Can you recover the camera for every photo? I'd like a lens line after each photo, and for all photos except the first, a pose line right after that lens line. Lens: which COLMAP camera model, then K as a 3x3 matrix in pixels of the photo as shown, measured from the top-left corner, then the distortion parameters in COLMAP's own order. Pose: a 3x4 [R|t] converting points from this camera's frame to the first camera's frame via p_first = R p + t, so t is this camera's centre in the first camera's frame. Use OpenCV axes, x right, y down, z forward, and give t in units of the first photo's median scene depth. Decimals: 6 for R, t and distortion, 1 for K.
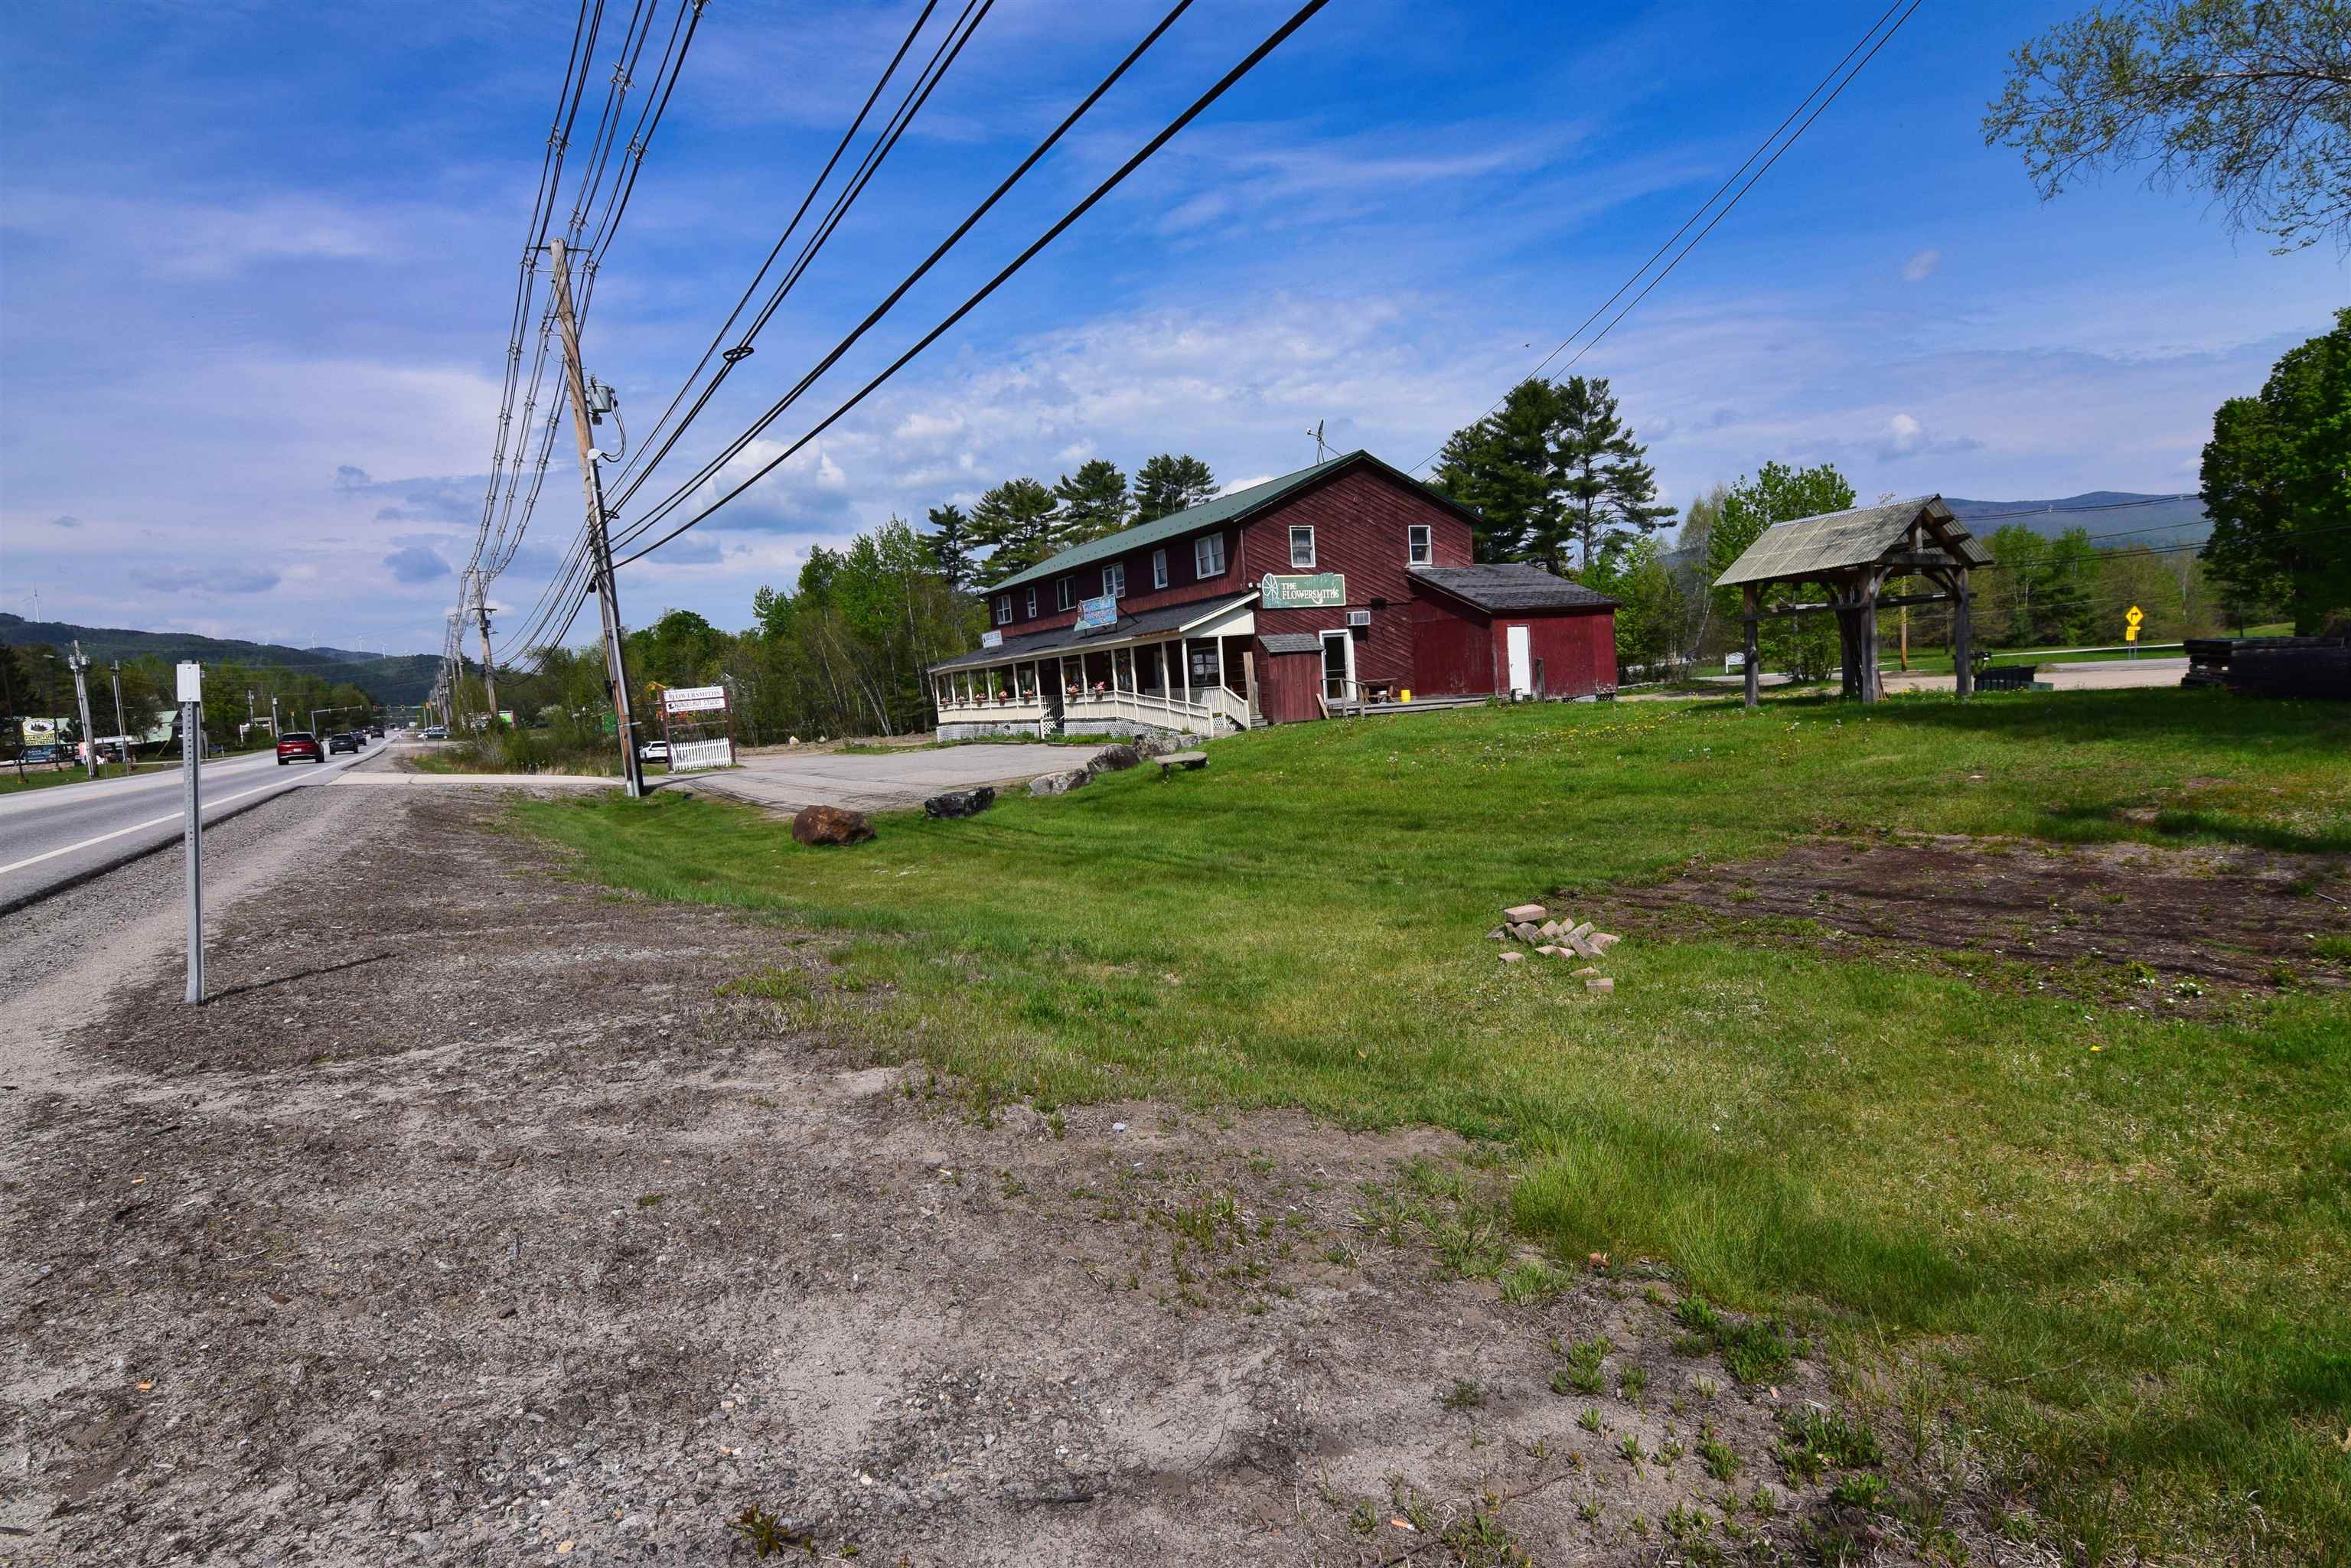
lens RADIAL K [[1228.5, 0, 1175.5], [0, 1228.5, 784.0], [0, 0, 1]] dist [-0.014131, -0.002591]
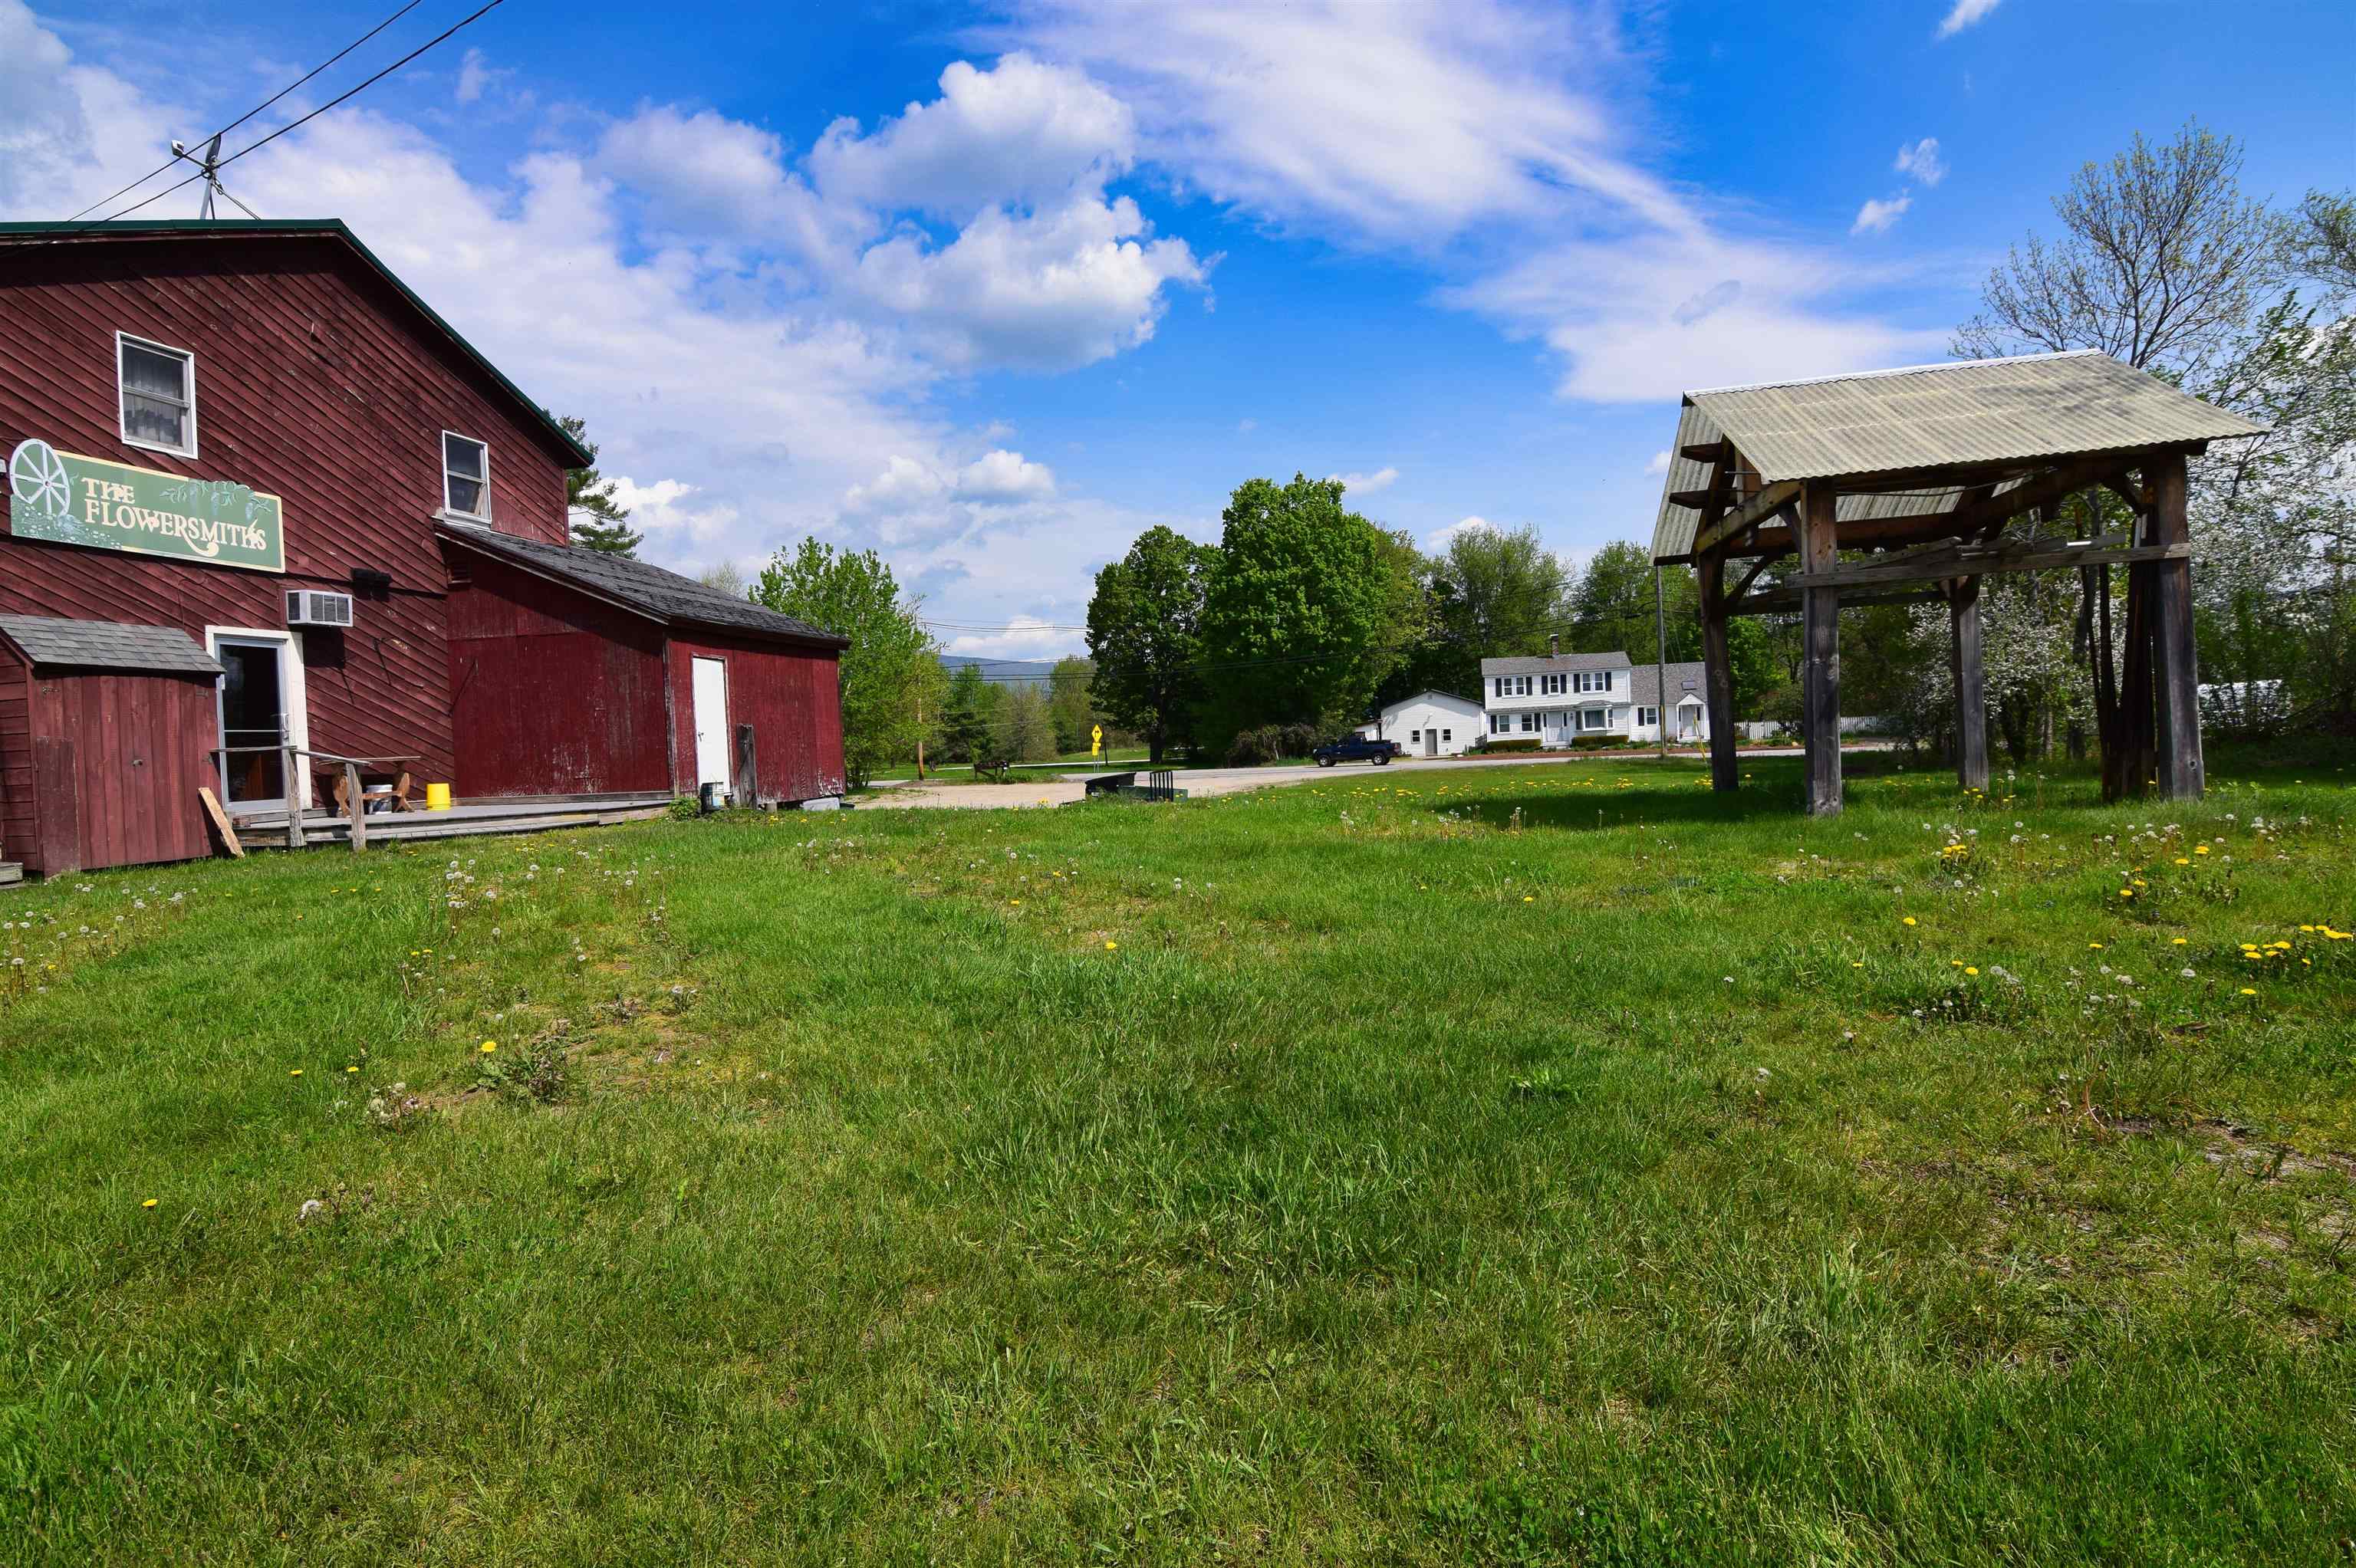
lens RADIAL K [[1174.0, 0, 1183.6], [0, 1174.0, 779.4], [0, 0, 1]] dist [-0.016568, -0.007553]
pose [[0.638962, 0.018844, 0.769008, 0.035393], [0.055641, 0.995949, -0.070636, -0.034070], [-0.767224, 0.087922, 0.635325, 0.536122]]
